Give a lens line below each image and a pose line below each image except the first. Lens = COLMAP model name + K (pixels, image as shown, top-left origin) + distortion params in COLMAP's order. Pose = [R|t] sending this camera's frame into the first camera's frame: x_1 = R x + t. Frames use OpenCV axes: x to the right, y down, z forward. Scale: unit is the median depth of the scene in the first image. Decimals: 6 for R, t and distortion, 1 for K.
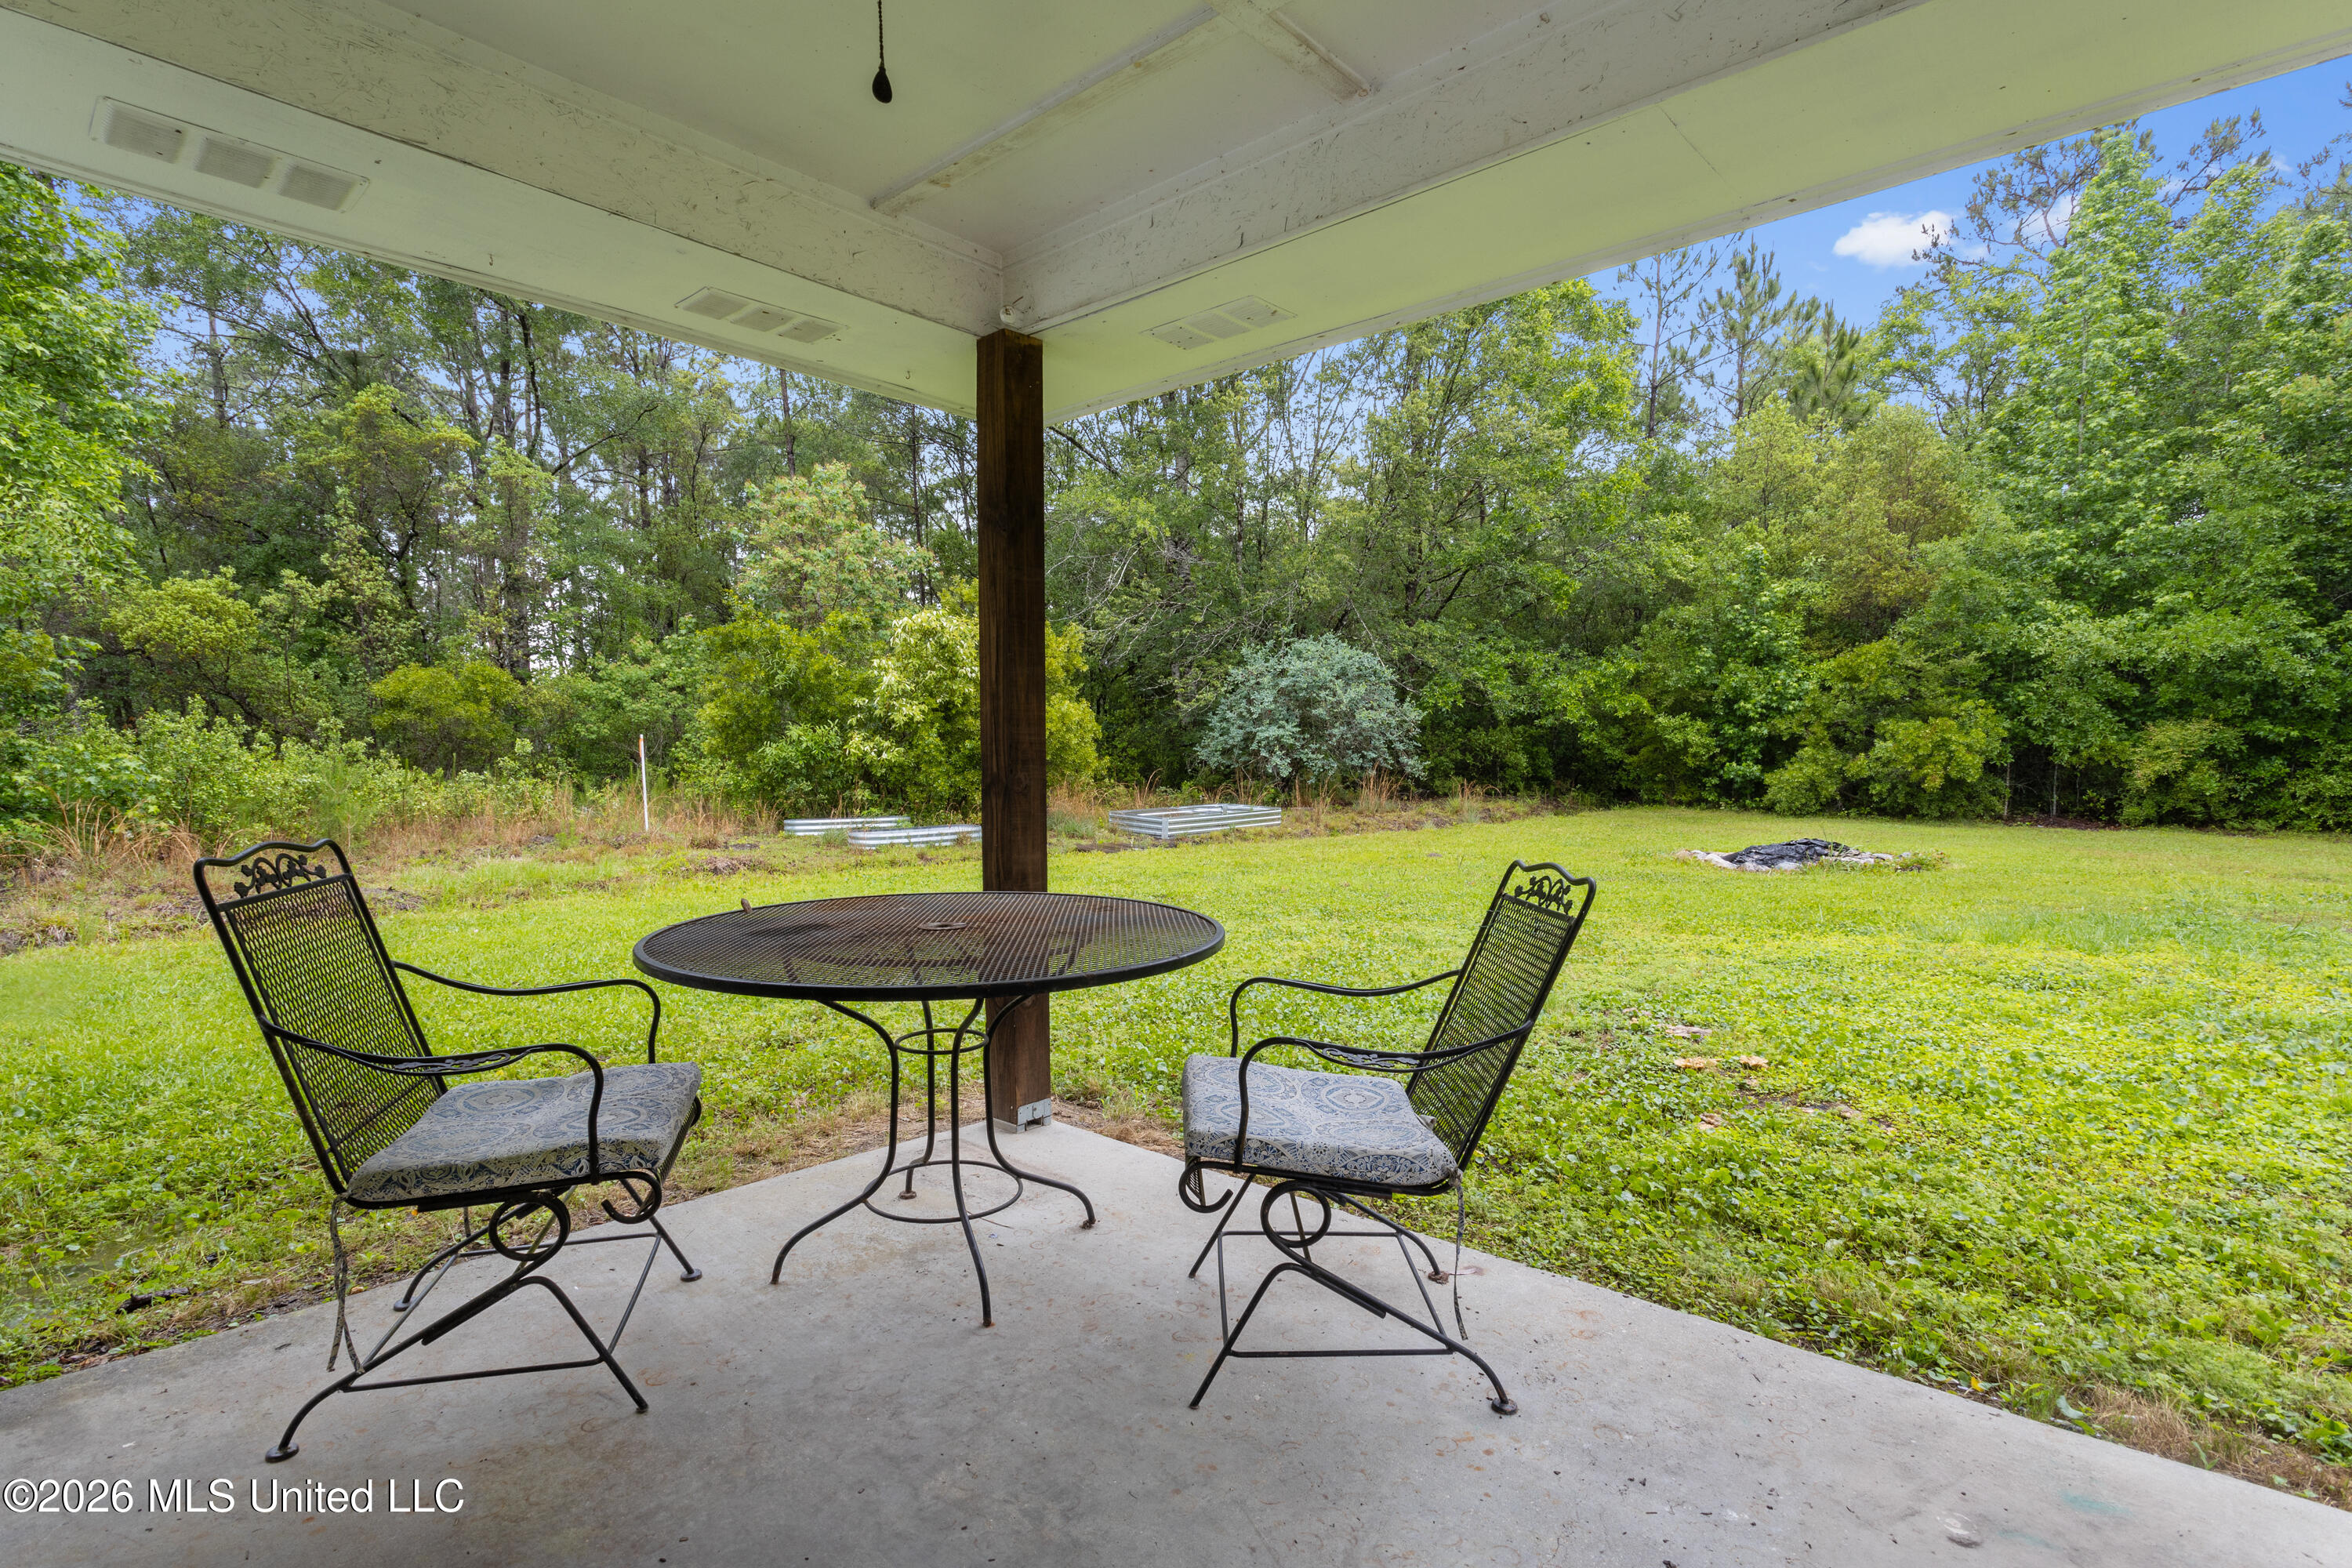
lens RADIAL K [[1134.7, 0, 1174.3], [0, 1134.7, 835.2], [0, 0, 1]] dist [0.000476, 0.000185]
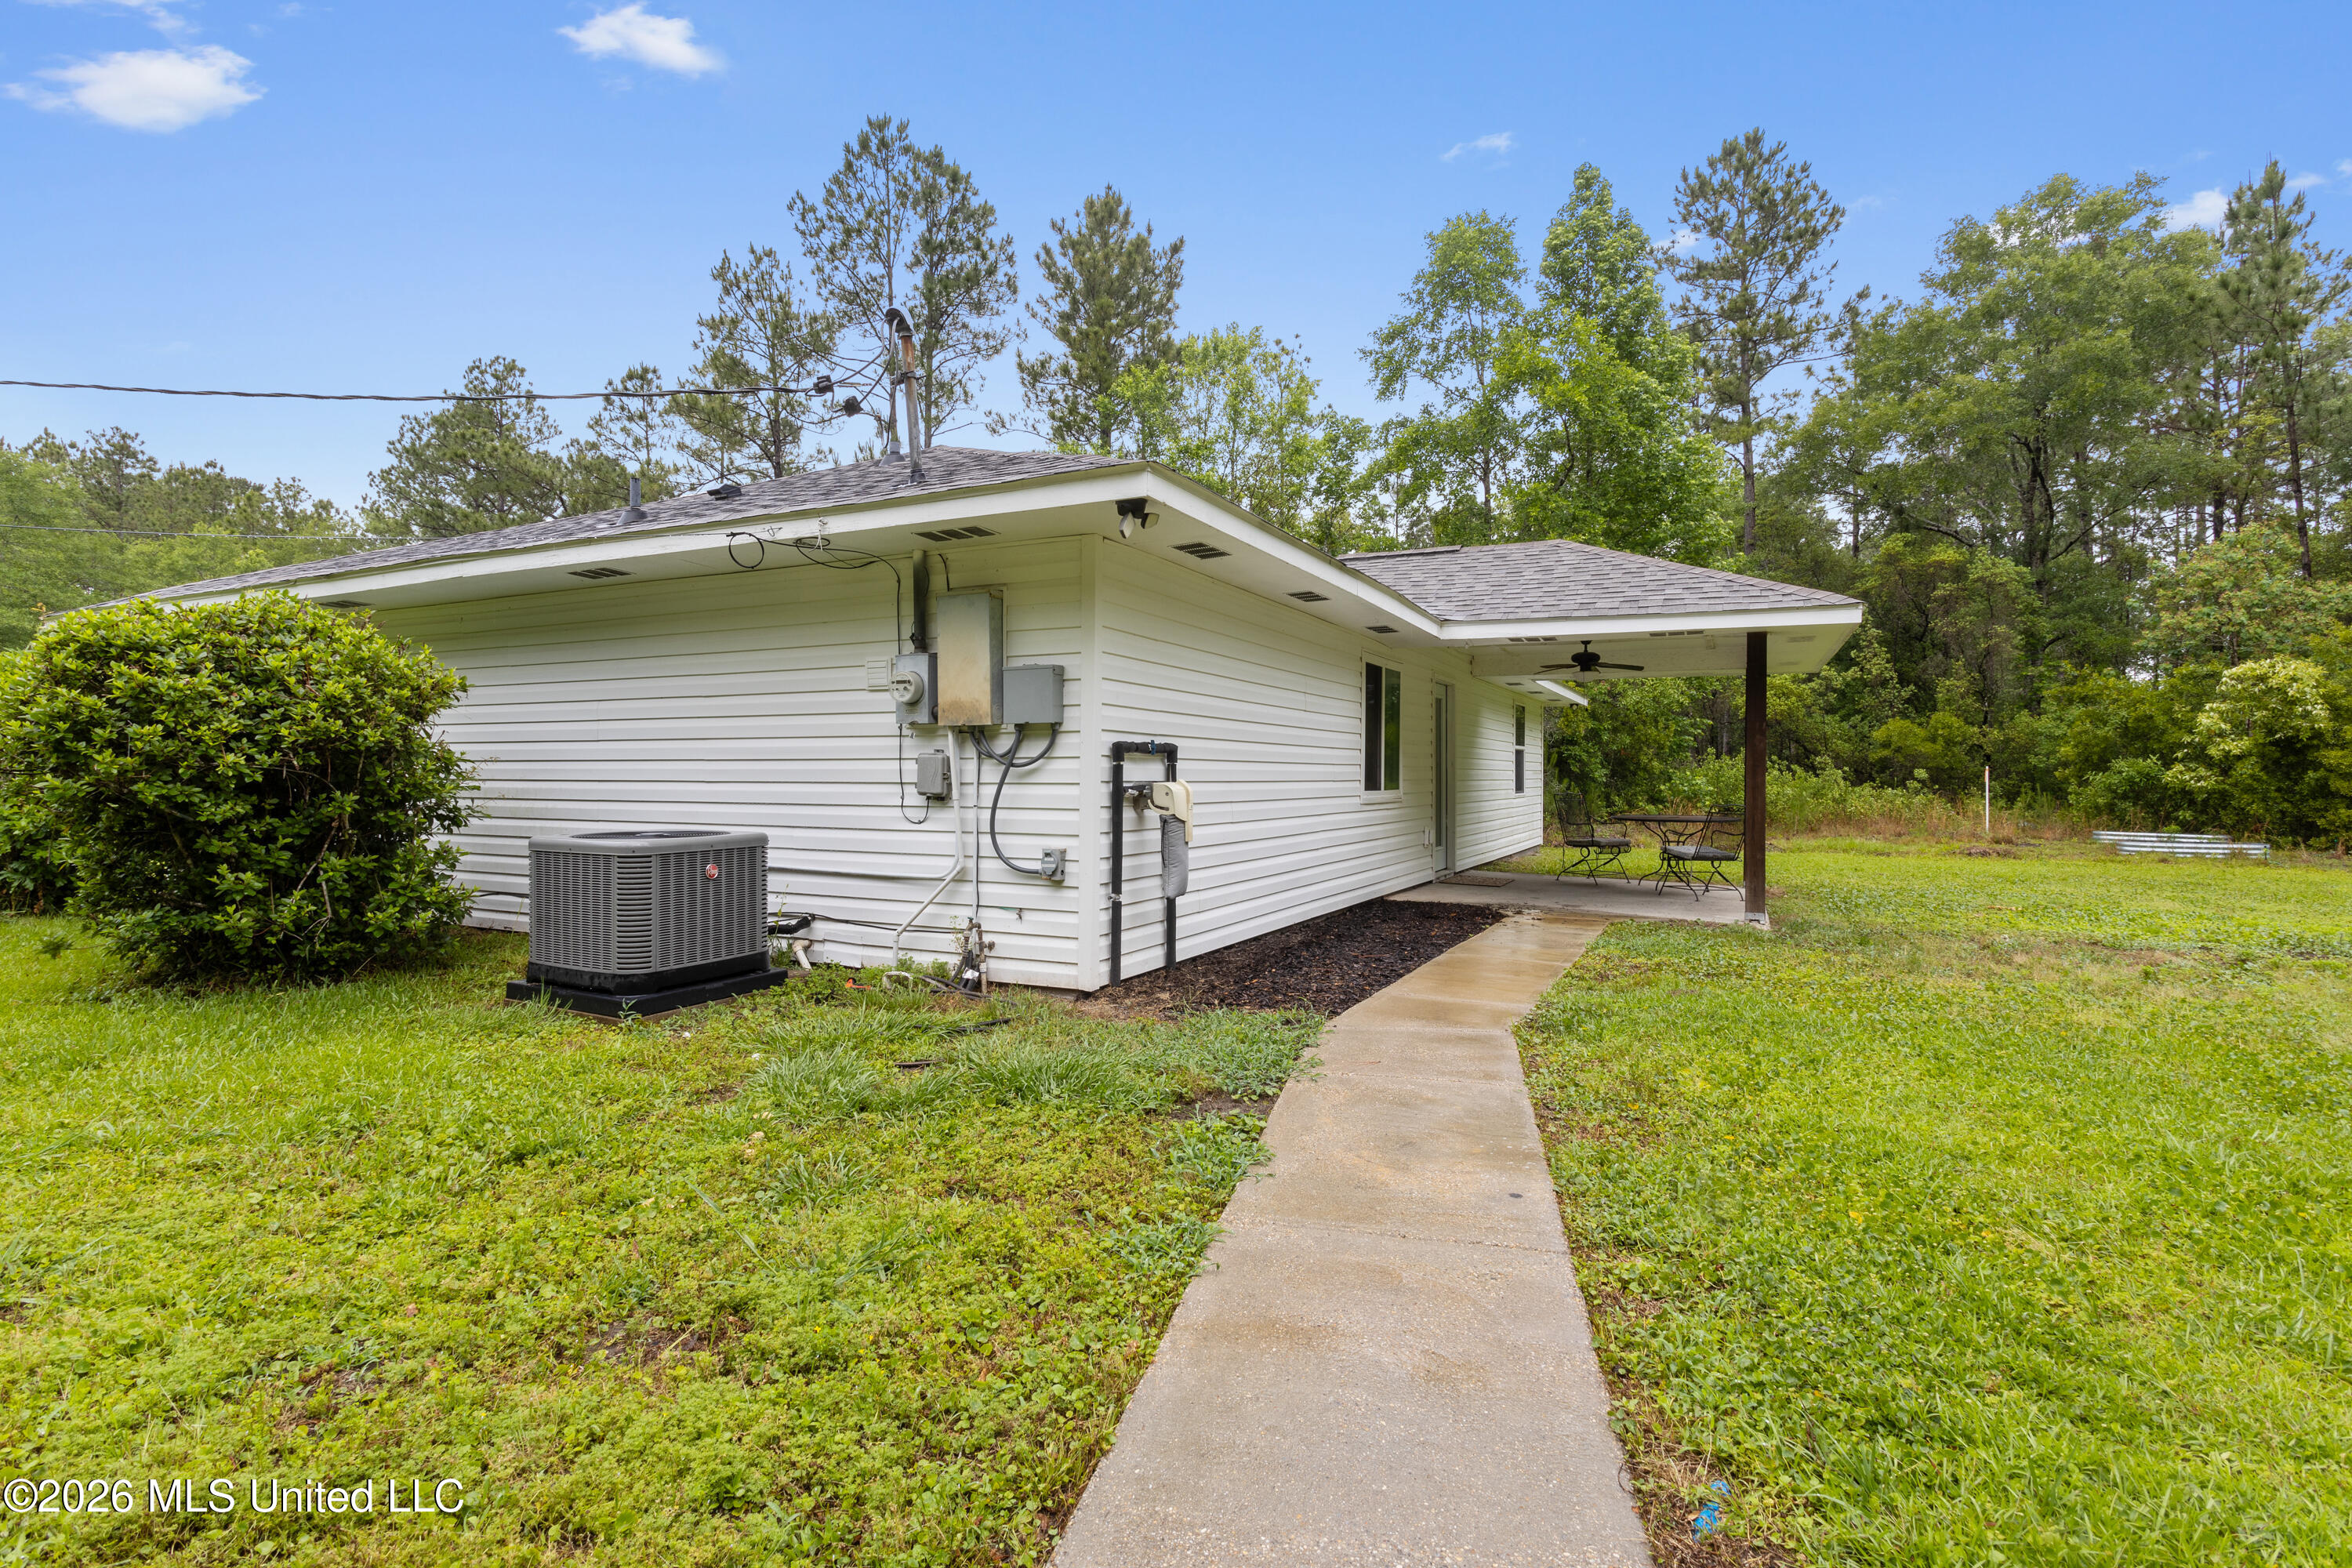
lens RADIAL K [[1112.6, 0, 1176.0], [0, 1112.6, 784.0], [0, 0, 1]] dist [0.001268, 0.000720]
pose [[0.258169, 0.016023, -0.965967, 0.603520], [-0.077139, 0.997012, -0.004079, 0.019212], [0.963015, 0.075567, 0.258633, -0.351855]]
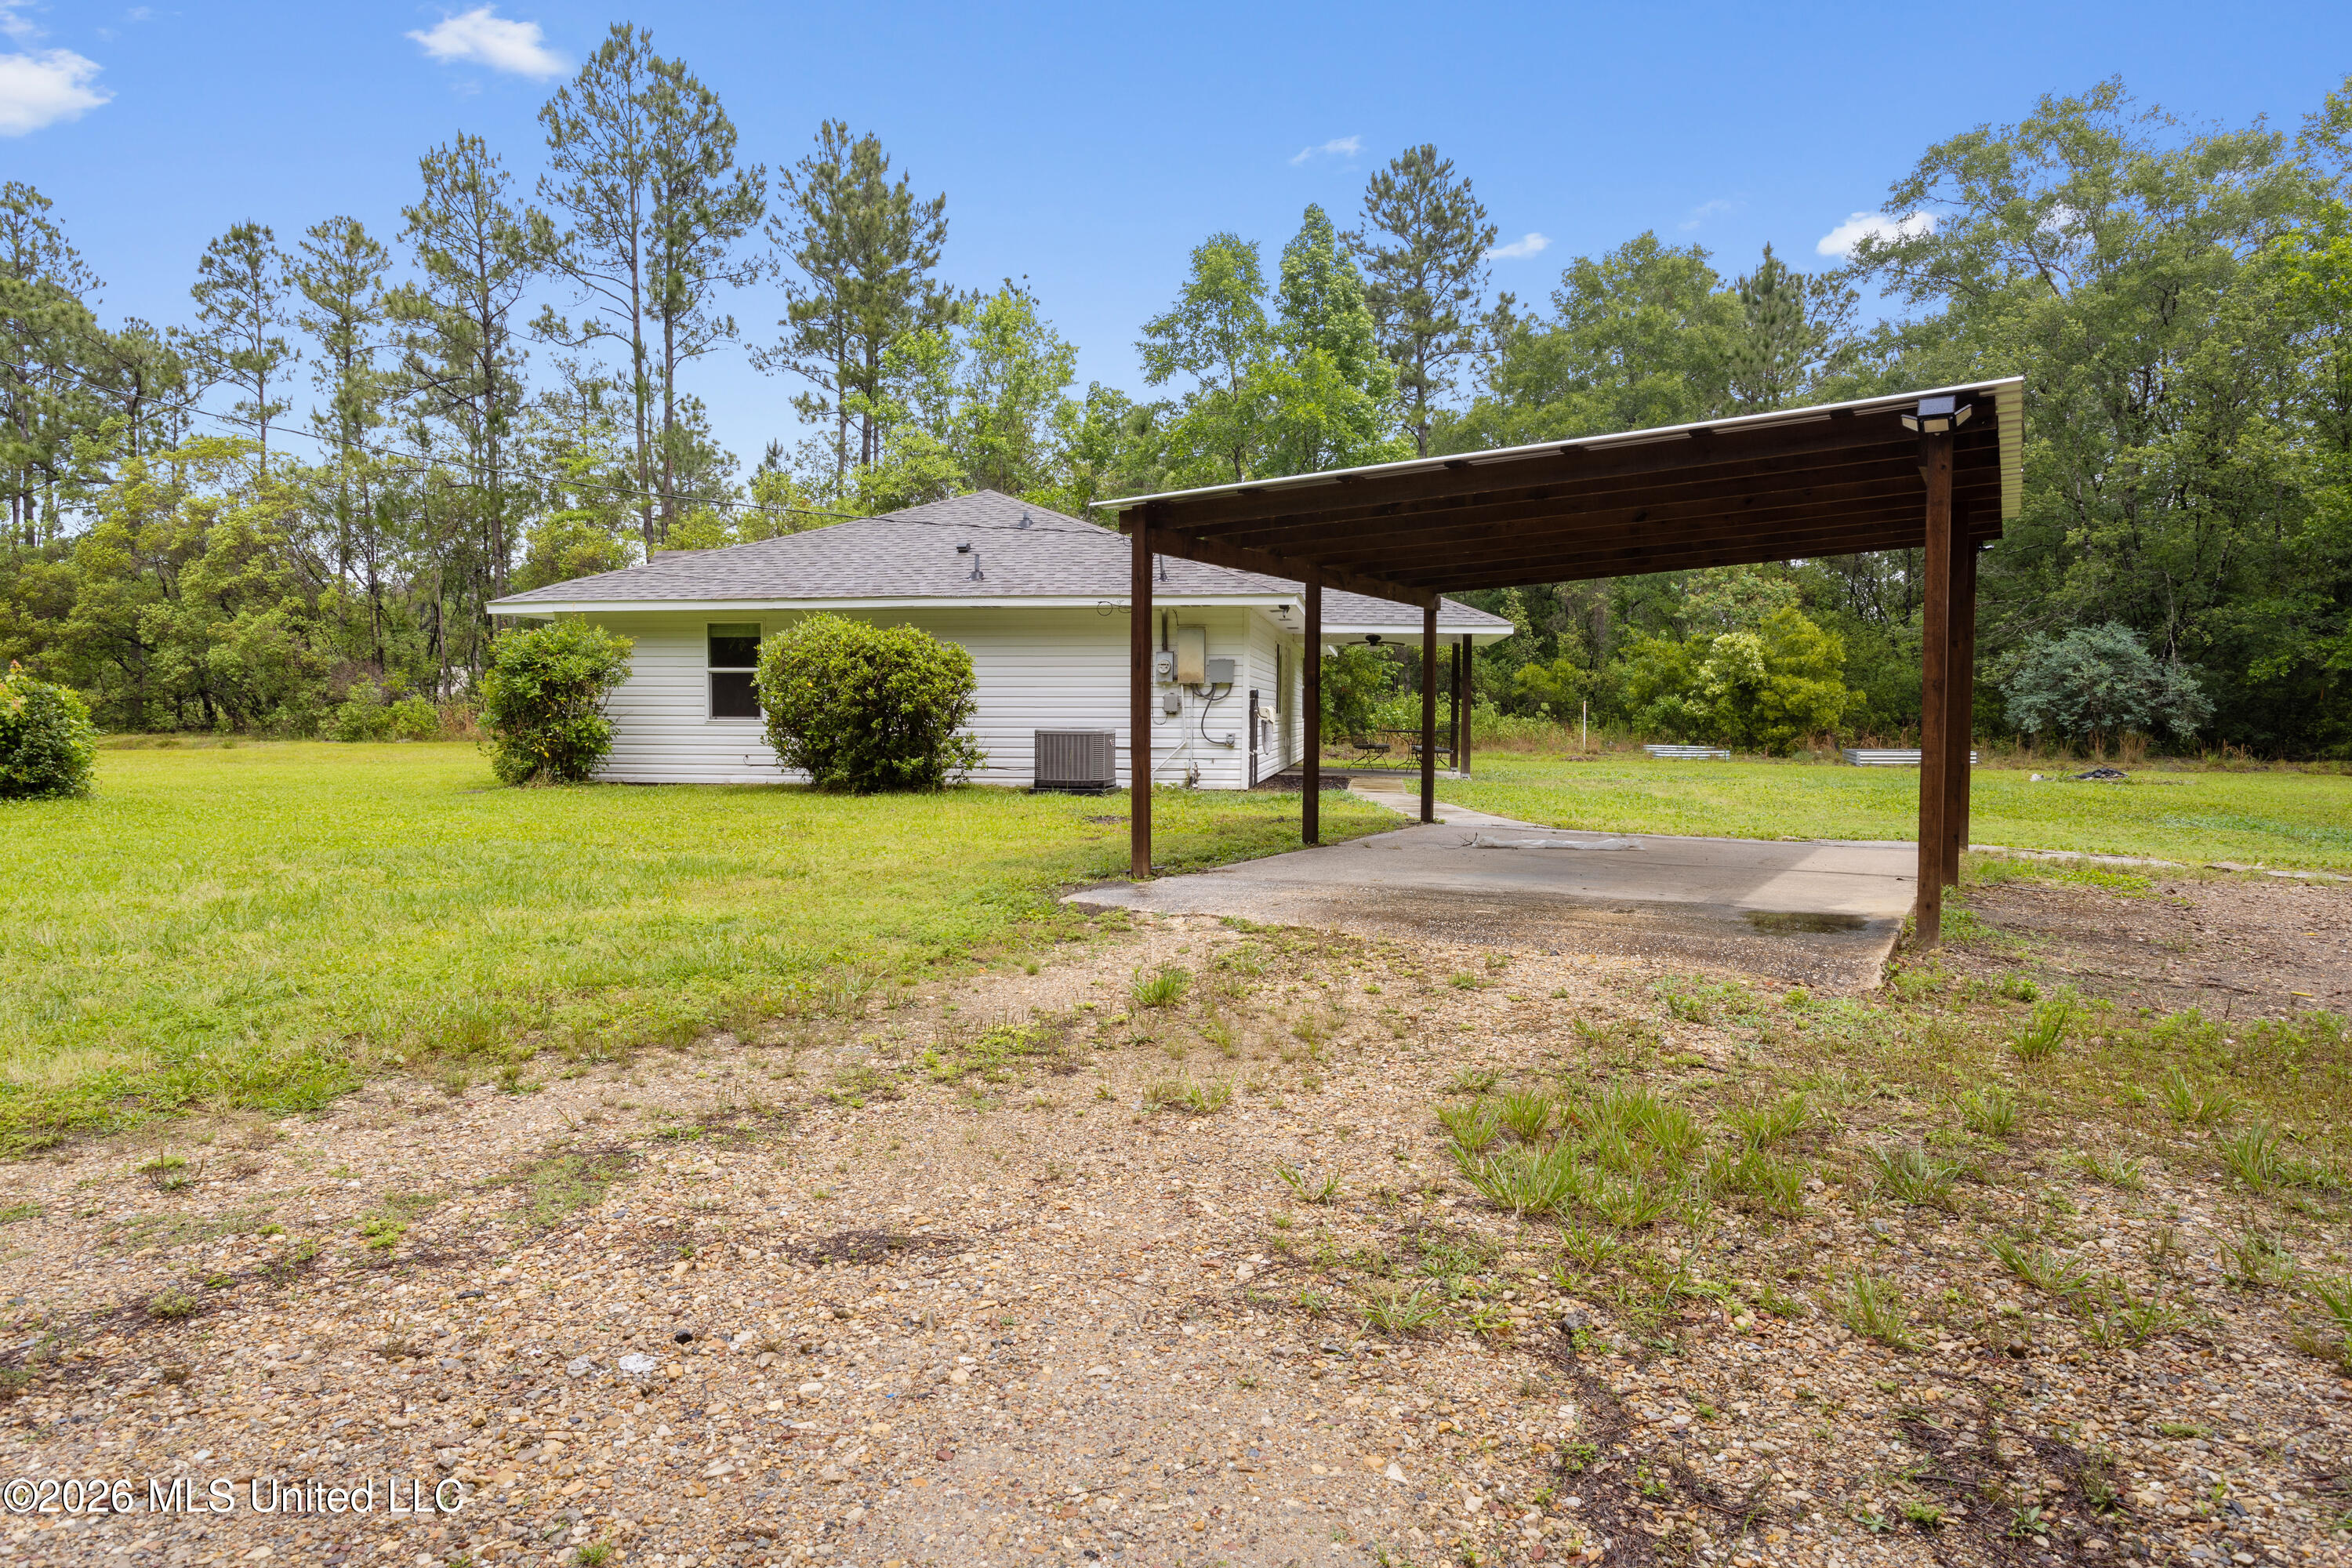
lens RADIAL K [[1343.9, 0, 1176.0], [0, 1343.9, 784.0], [0, 0, 1]] dist [-0.001879, 0.000124]
pose [[0.544837, 0.054929, -0.836741, 1.116808], [-0.070133, 0.997341, 0.019805, 0.062968], [0.835604, 0.047893, 0.547240, -0.908950]]
